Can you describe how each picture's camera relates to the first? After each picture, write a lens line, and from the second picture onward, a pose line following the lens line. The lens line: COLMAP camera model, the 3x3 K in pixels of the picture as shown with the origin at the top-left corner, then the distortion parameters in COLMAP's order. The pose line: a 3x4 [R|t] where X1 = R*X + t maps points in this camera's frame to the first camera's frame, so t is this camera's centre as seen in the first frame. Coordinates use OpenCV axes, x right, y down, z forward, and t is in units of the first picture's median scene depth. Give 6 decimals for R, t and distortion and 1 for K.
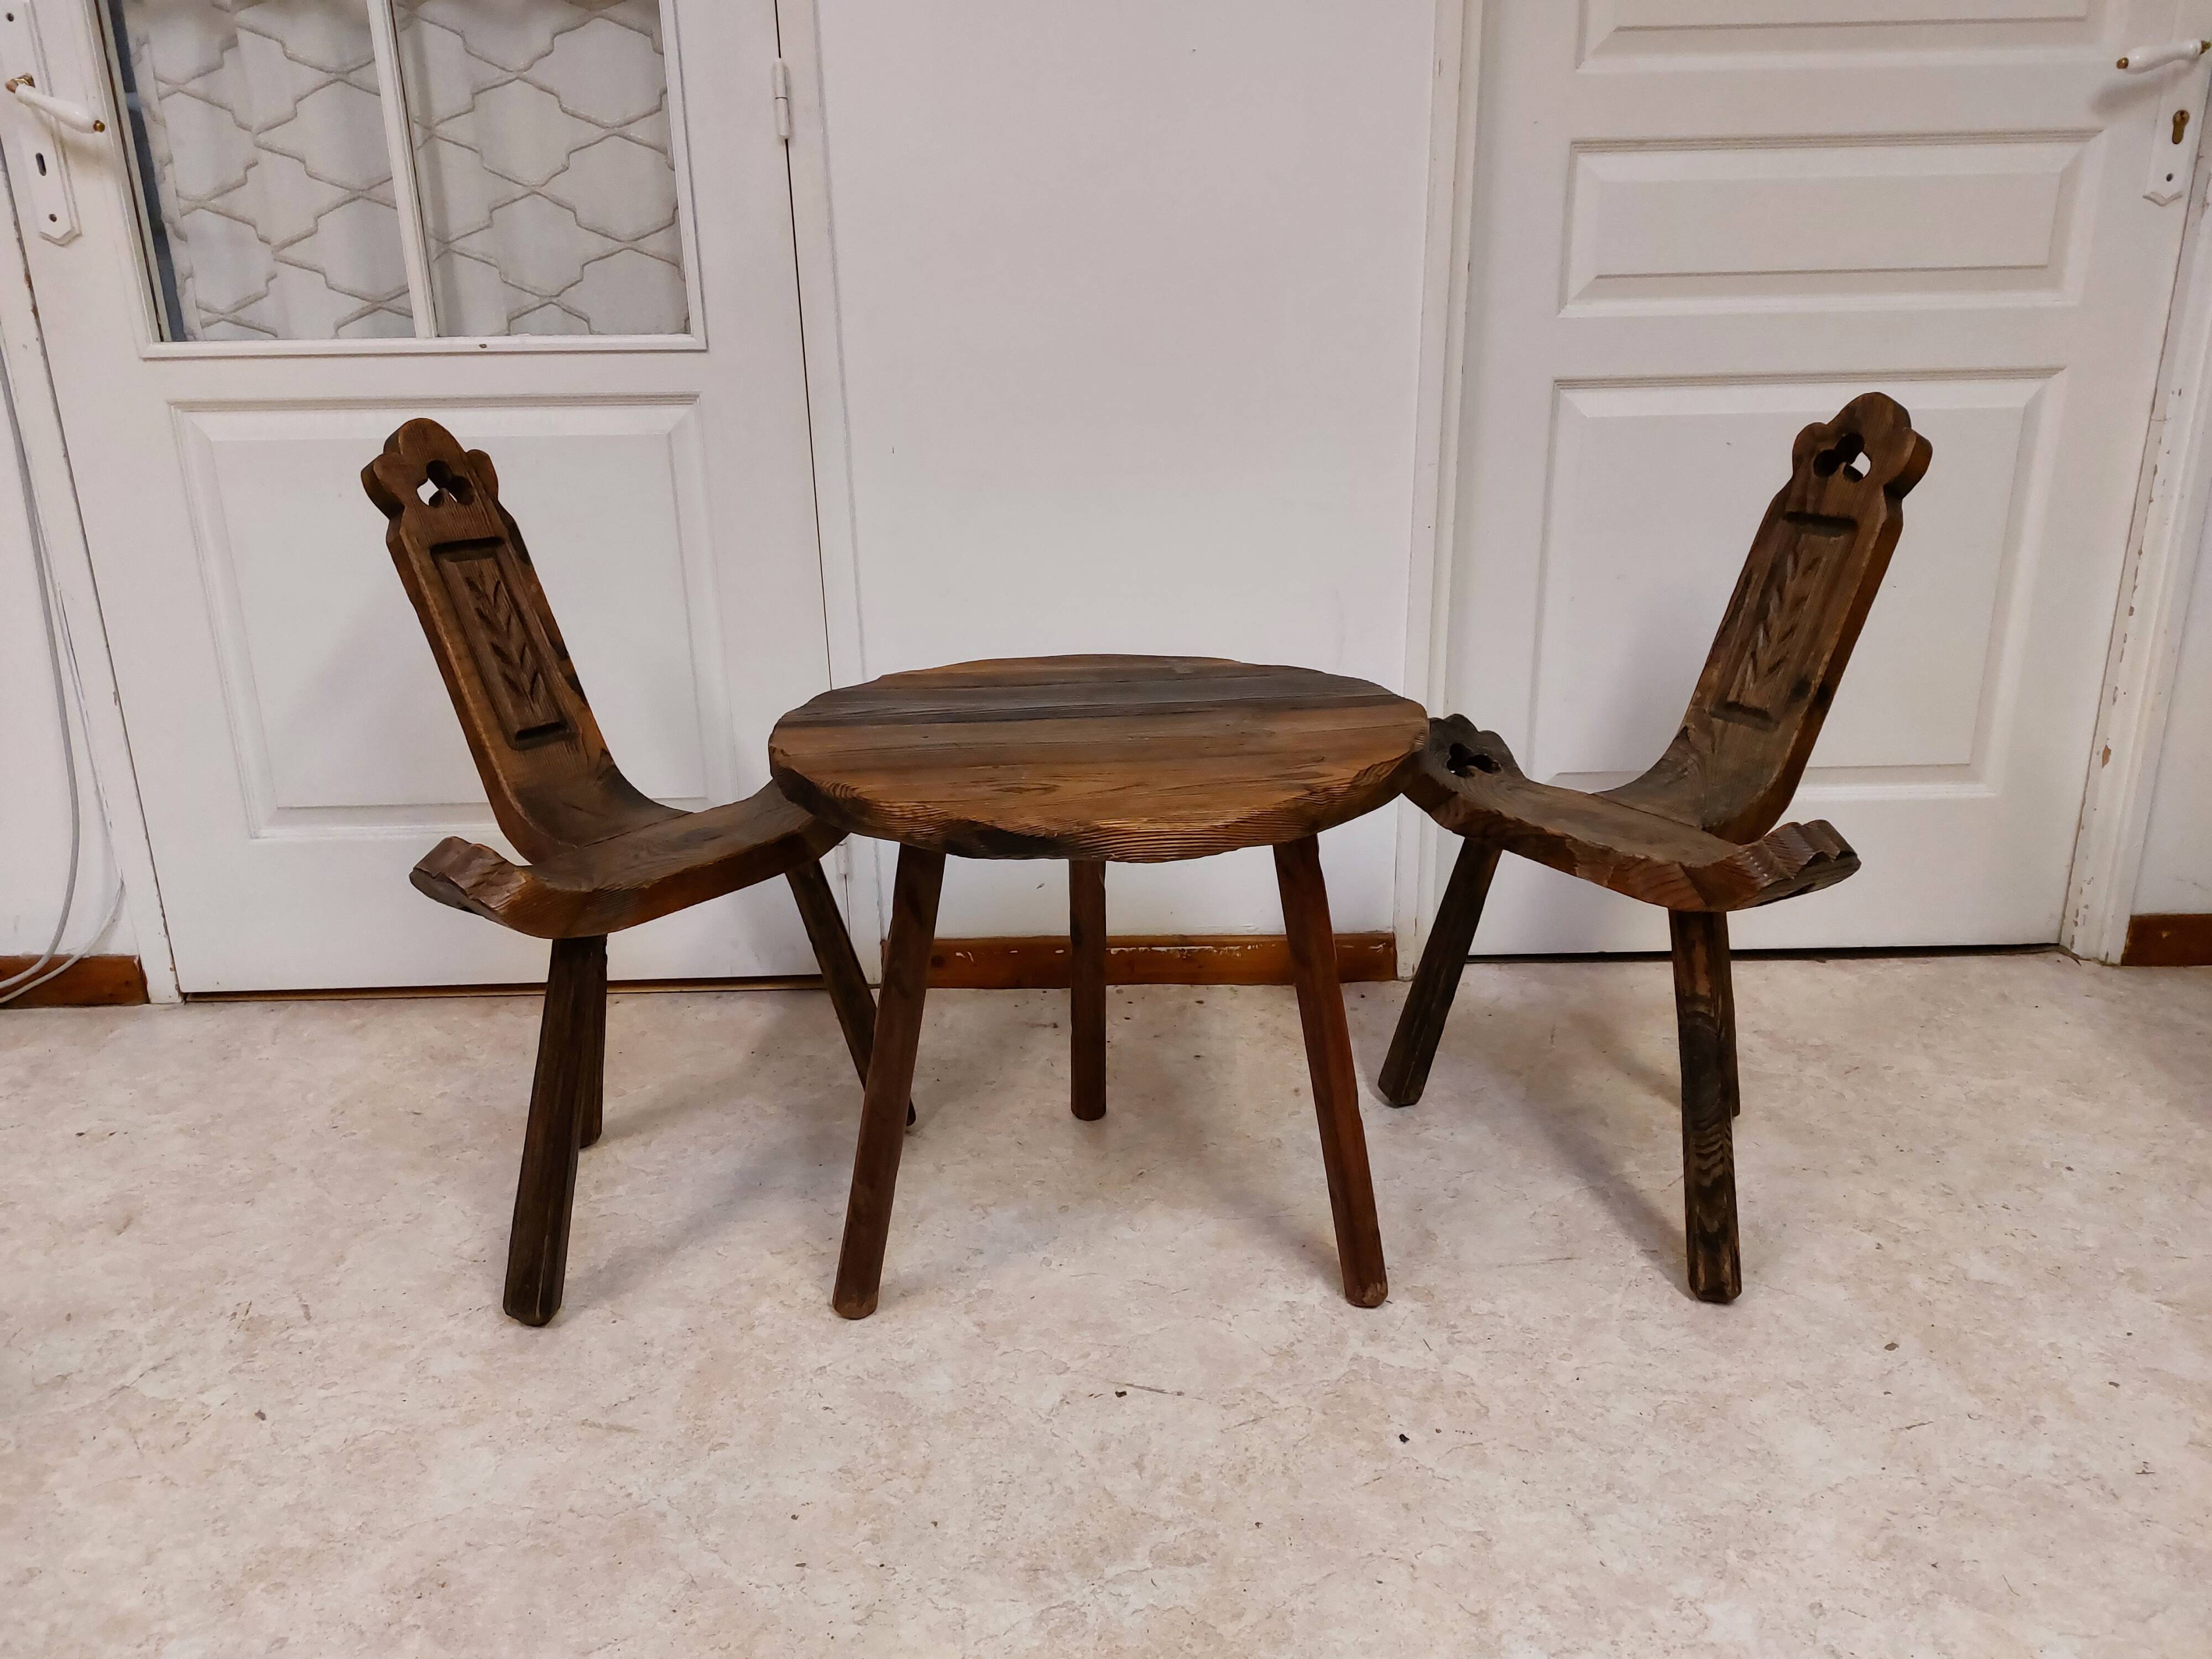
lens RADIAL K [[1560.6, 0, 1110.7], [0, 1560.6, 822.1], [0, 0, 1]] dist [0.049444, -0.036865]
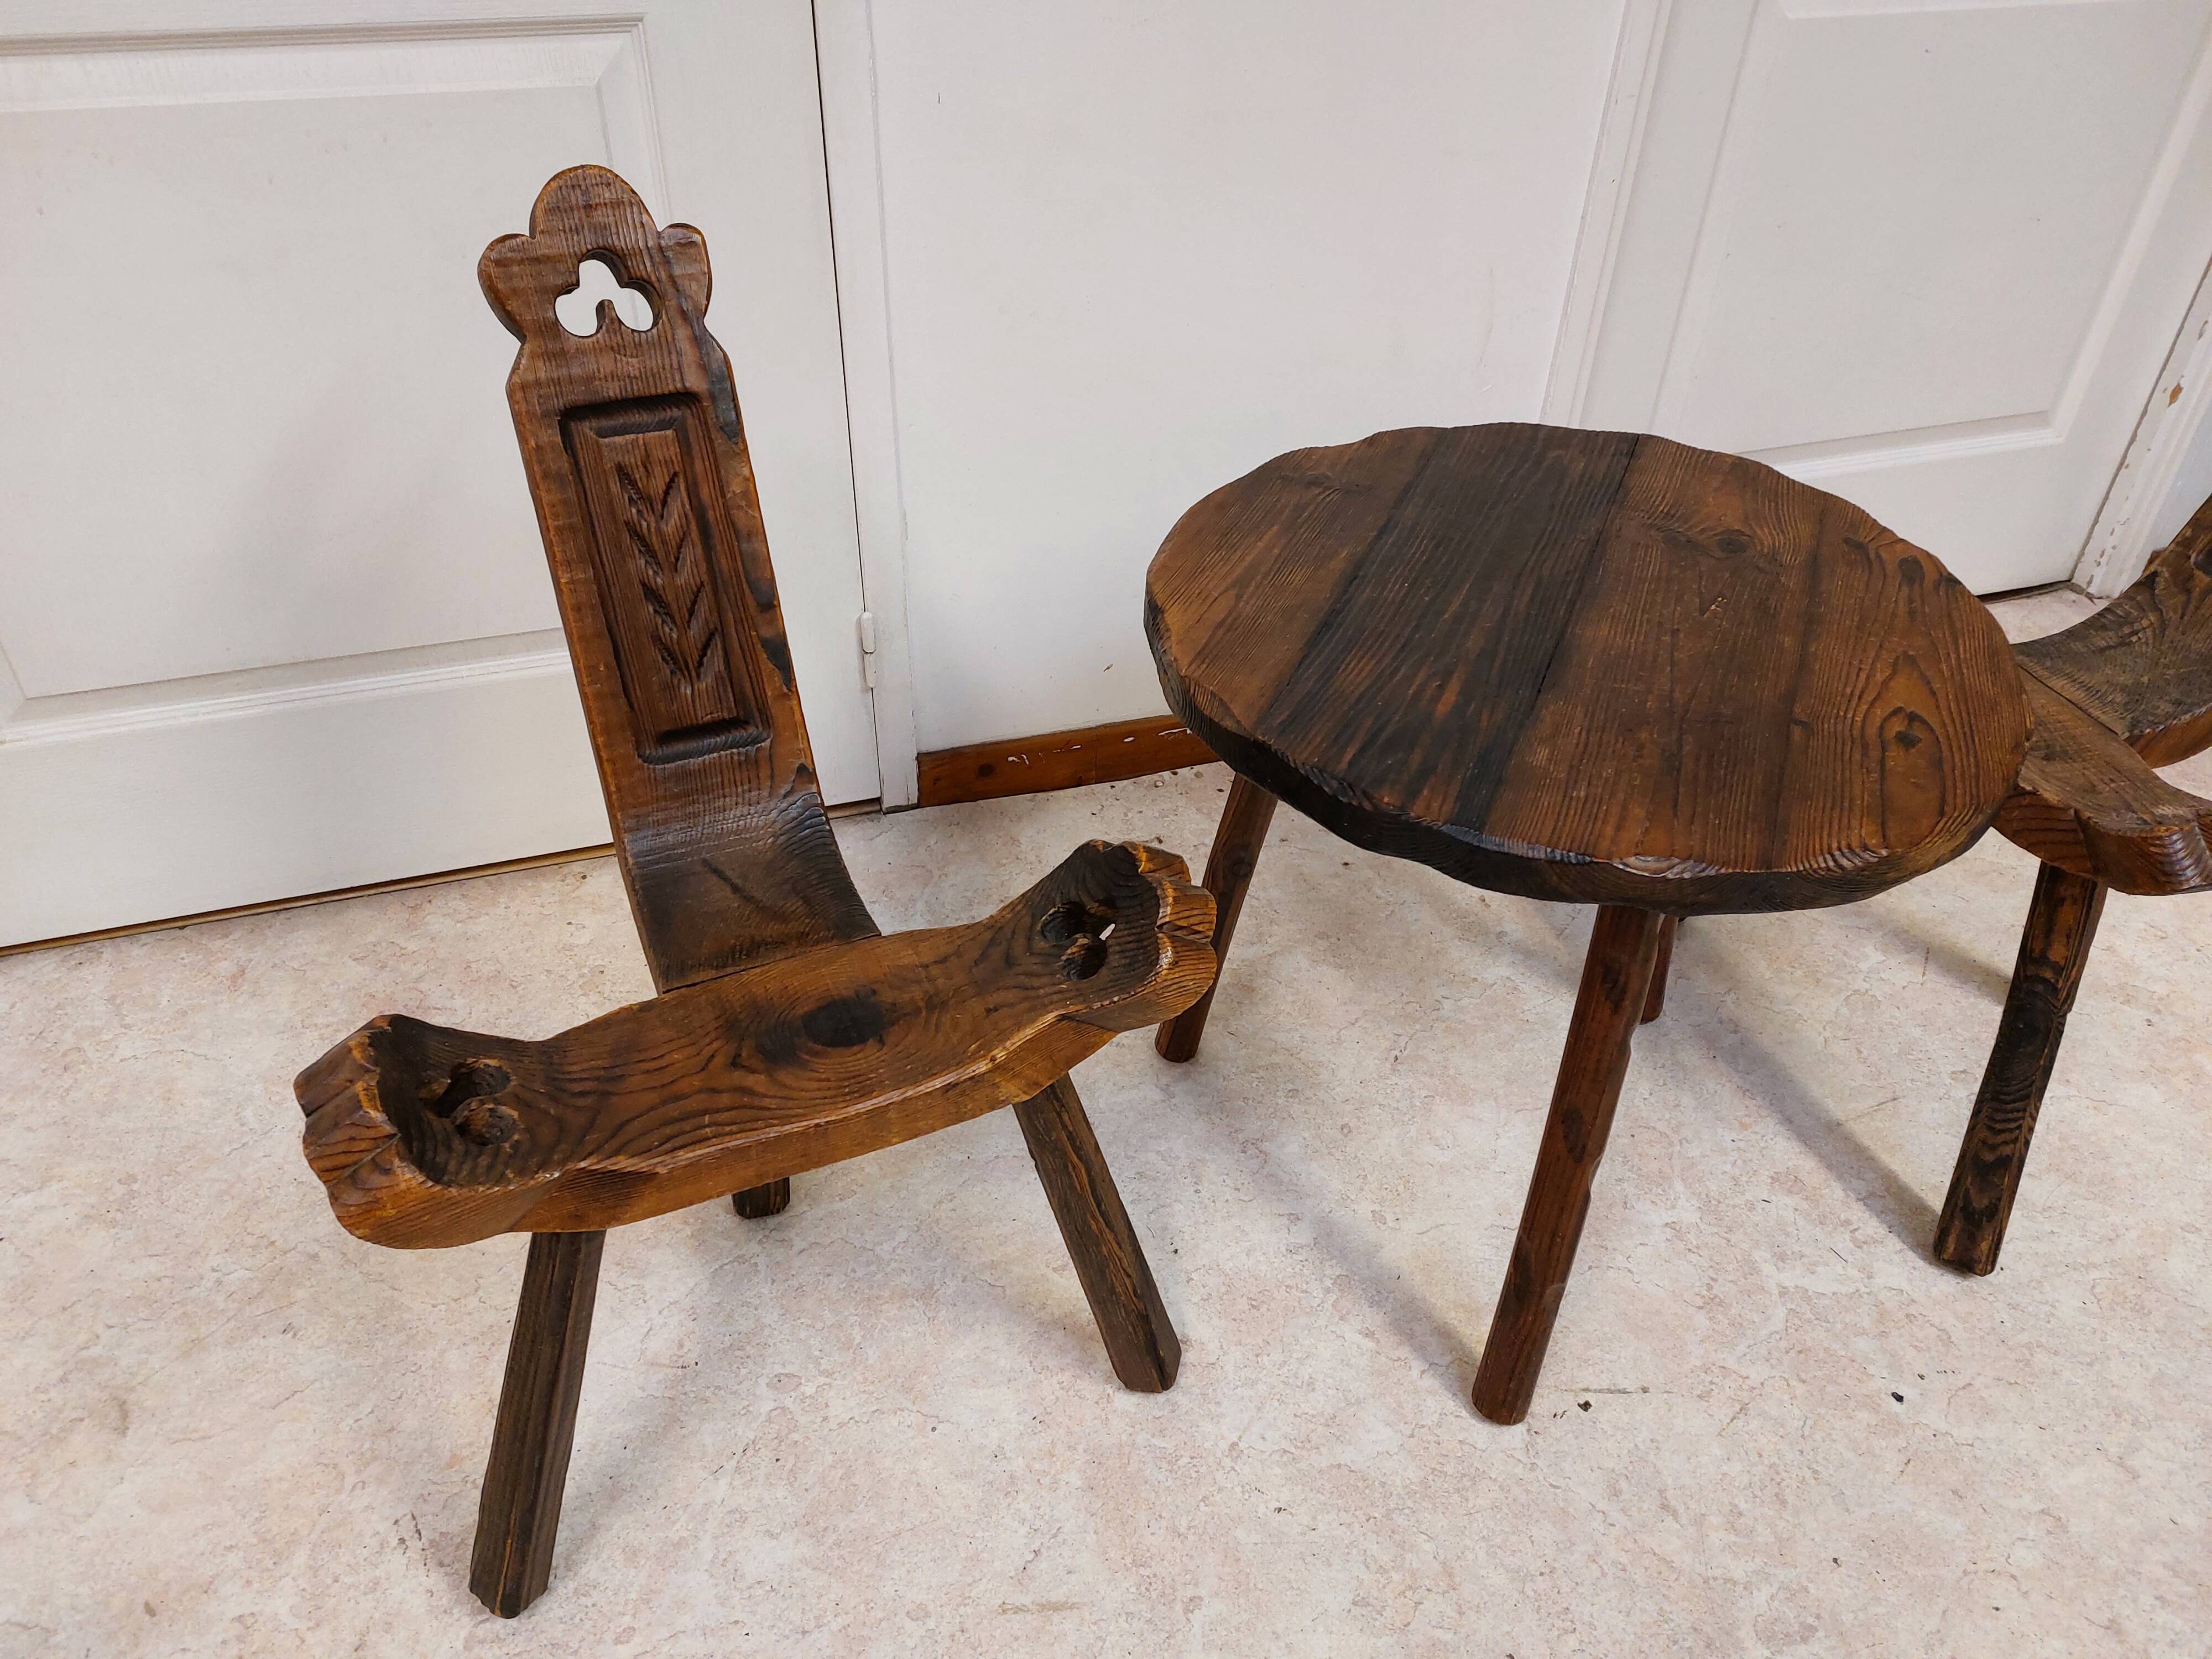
lens RADIAL K [[1560.6, 0, 1097.3], [0, 1560.6, 810.8], [0, 0, 1]] dist [0.049444, -0.036865]
pose [[0.954183, -0.146832, 0.260720, -0.317756], [0.052593, 0.940056, 0.336939, -0.187211], [-0.294565, -0.307790, 0.904708, 0.288856]]
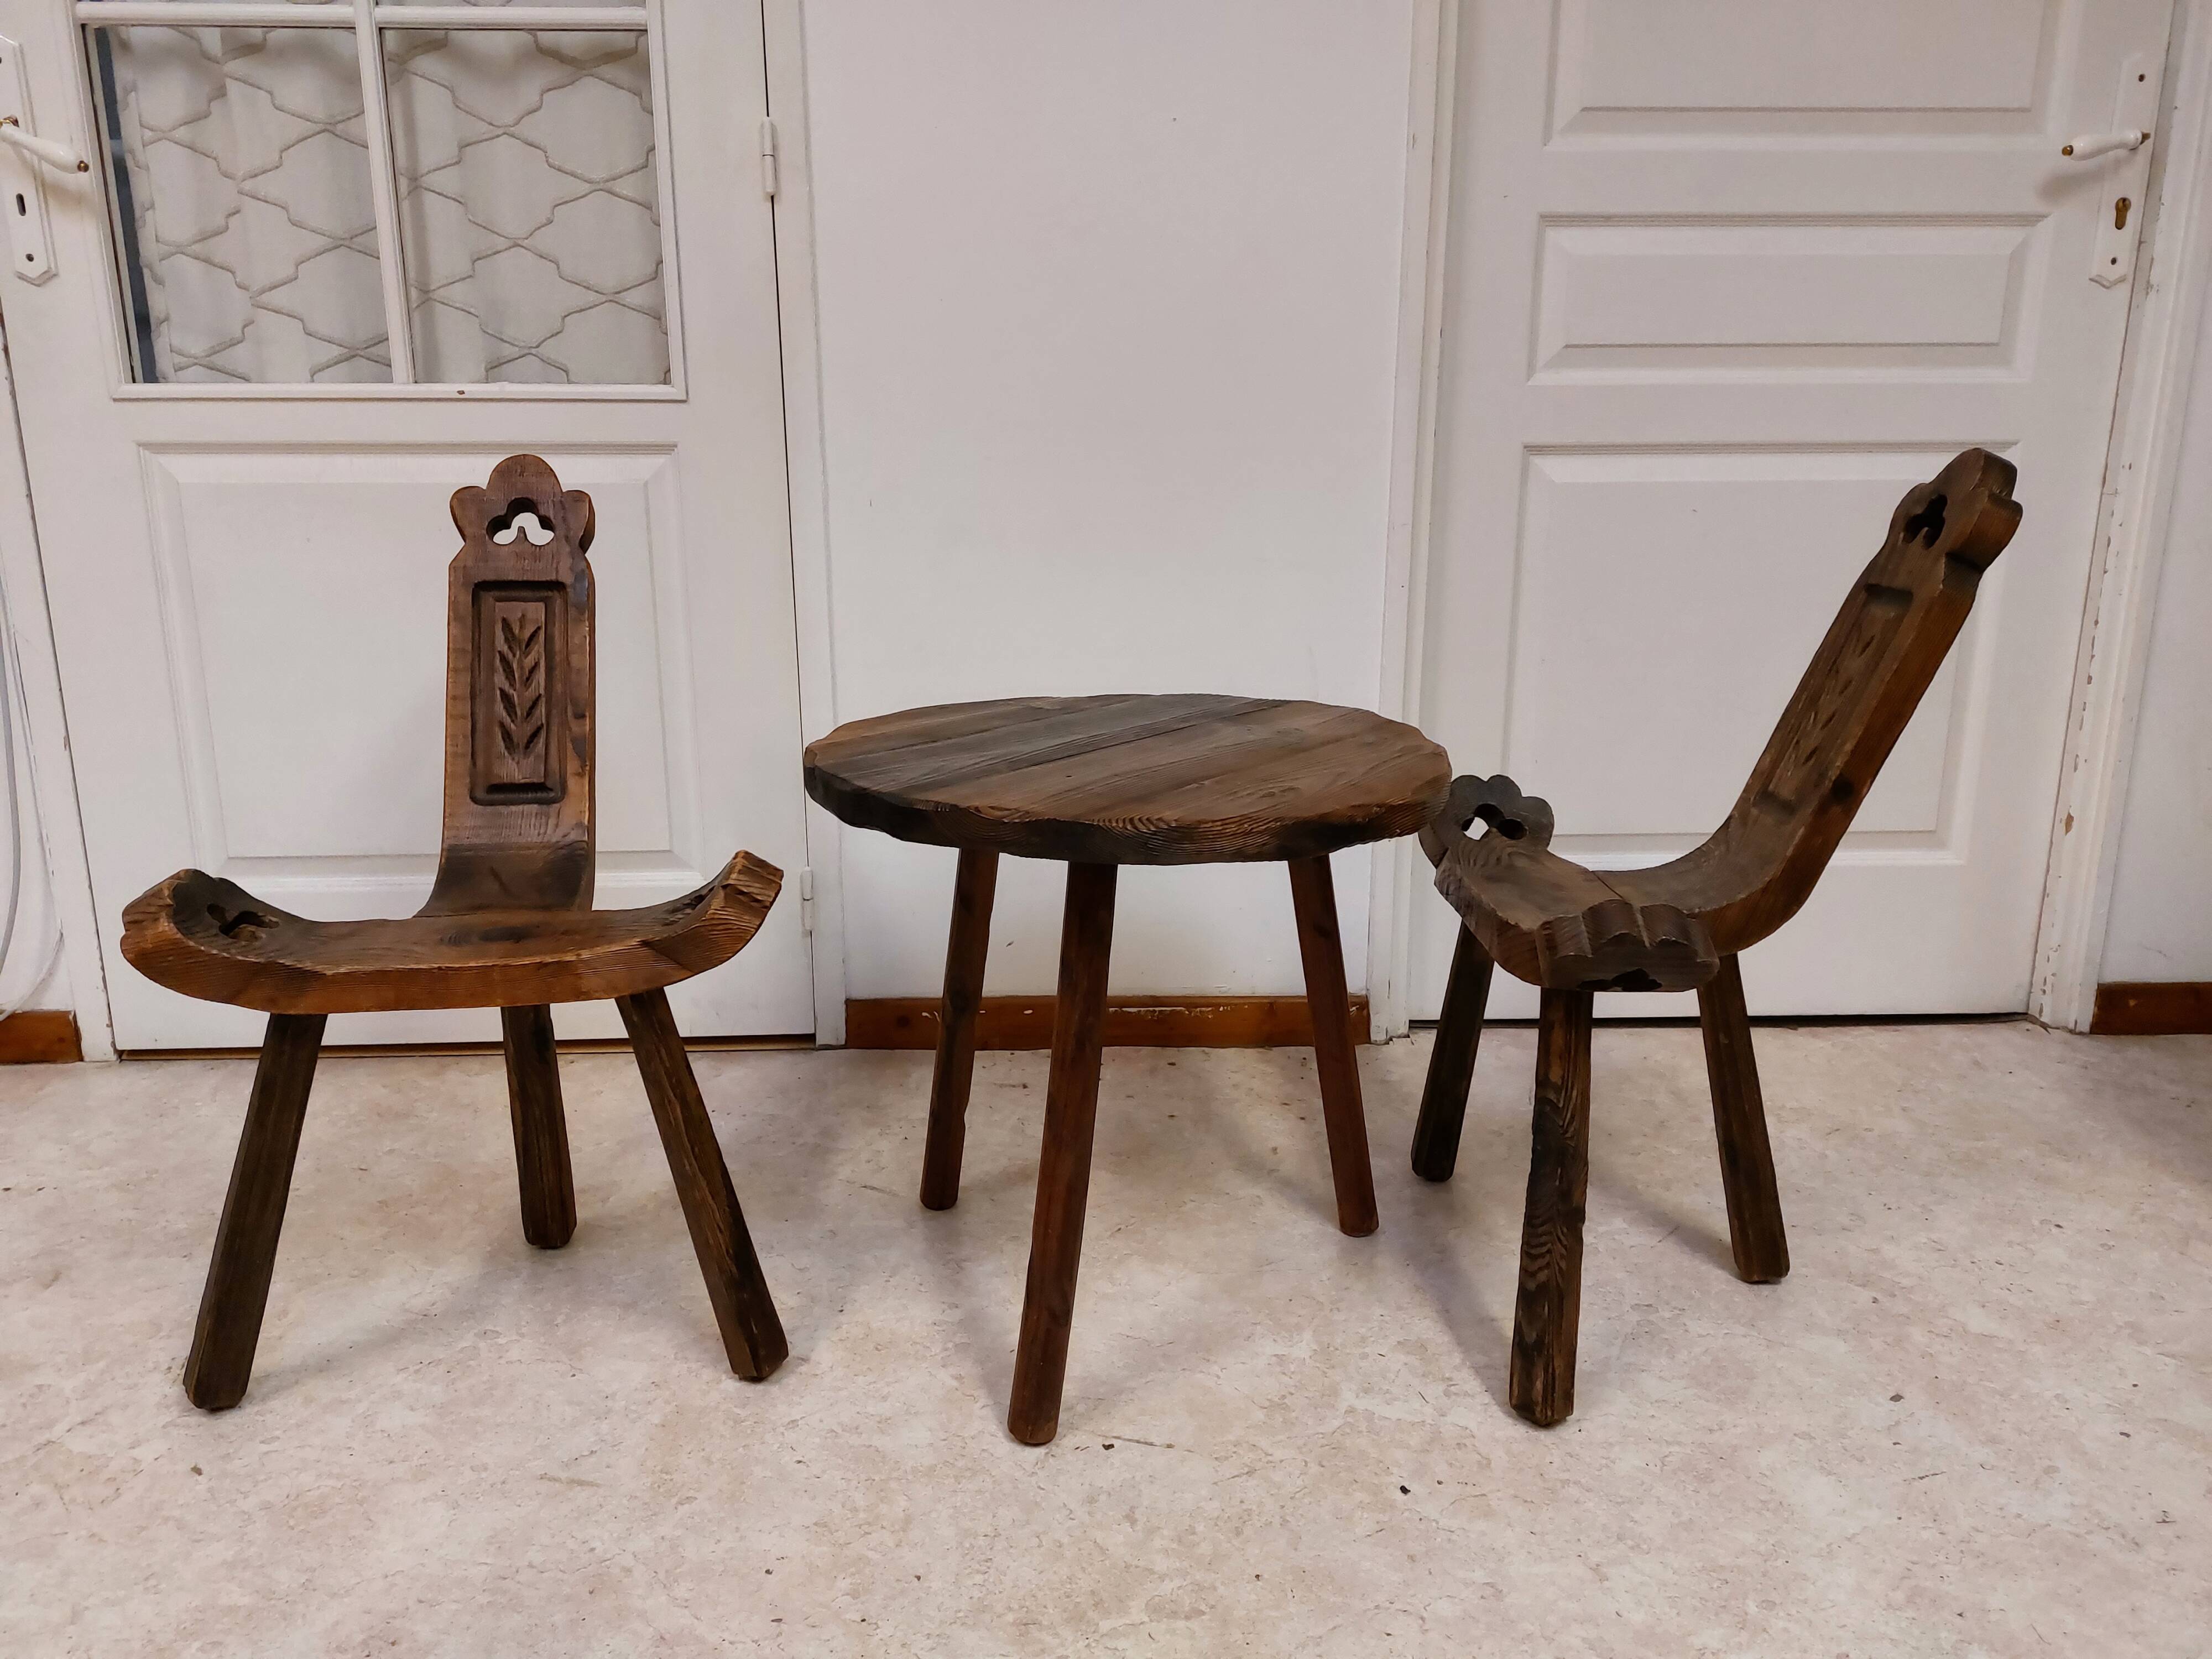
lens RADIAL K [[1560.6, 0, 1091.3], [0, 1560.6, 824.8], [0, 0, 1]] dist [0.049444, -0.036865]
pose [[0.999586, 0.009501, 0.027167, -0.024703], [-0.007619, 0.997618, -0.068554, 0.038107], [-0.027754, 0.068318, 0.997277, 0.013026]]
